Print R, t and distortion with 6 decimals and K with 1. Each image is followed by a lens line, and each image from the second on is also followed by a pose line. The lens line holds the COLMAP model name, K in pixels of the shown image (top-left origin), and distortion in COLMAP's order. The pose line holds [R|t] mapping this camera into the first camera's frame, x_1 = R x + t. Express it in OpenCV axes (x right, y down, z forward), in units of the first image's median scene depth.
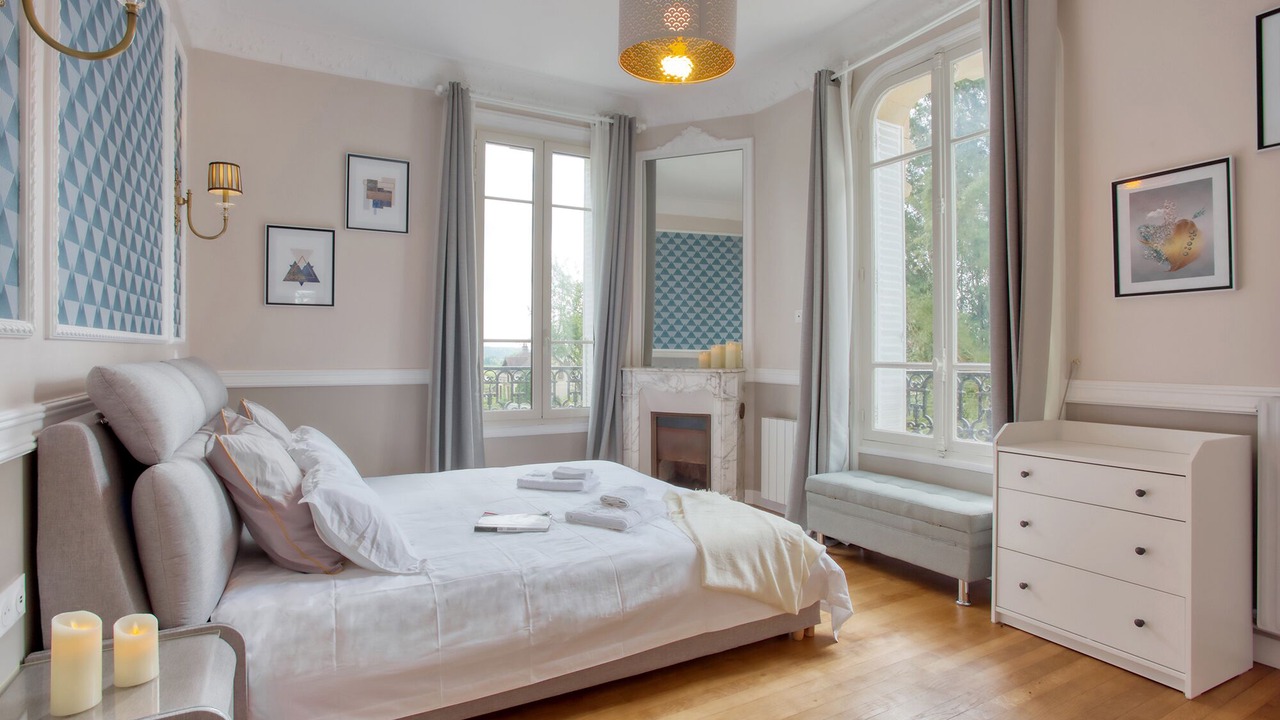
lens RADIAL K [[641.5, 0, 640.0], [0, 641.5, 360.0], [0, 0, 1]] dist [-0.038567, 0.000591]
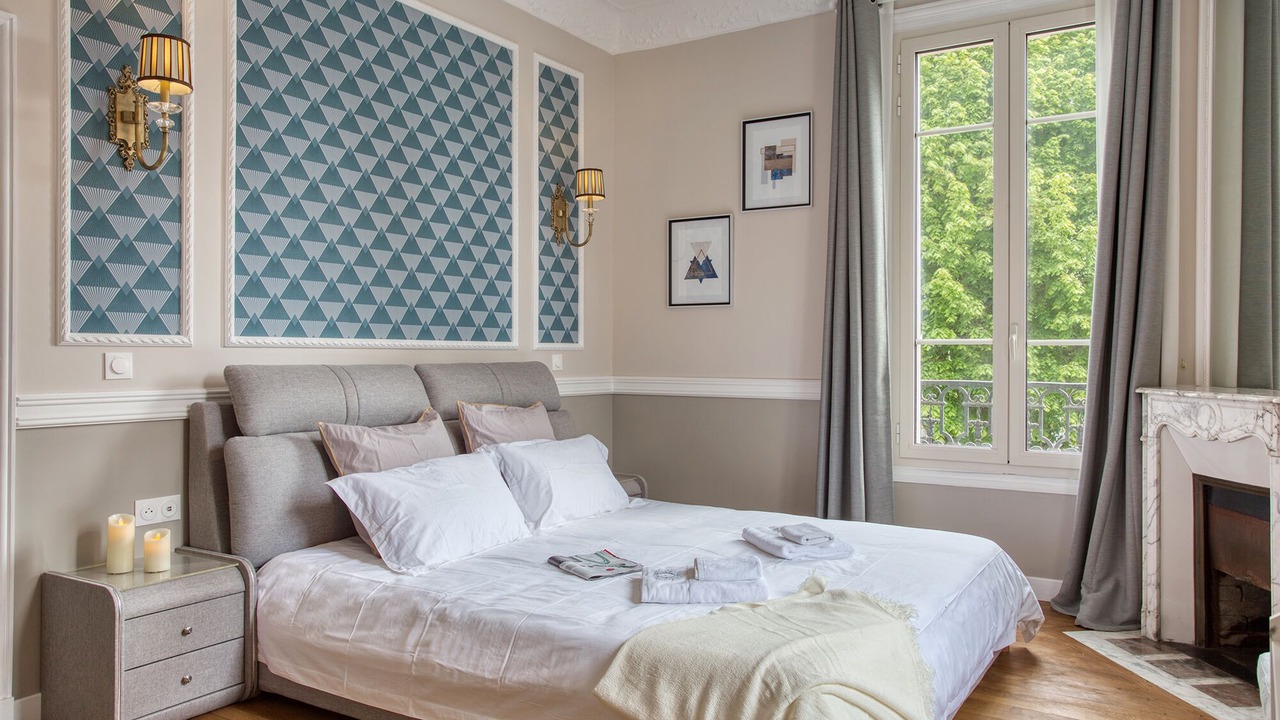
lens RADIAL K [[912.4, 0, 640.0], [0, 912.4, 360.0], [0, 0, 1]] dist [-0.031631, -0.000164]
pose [[0.482302, 0.003615, -0.875998, 0.542546], [-0.015070, 0.999878, -0.004171, -0.002573], [0.875875, 0.015213, 0.482297, 0.308958]]
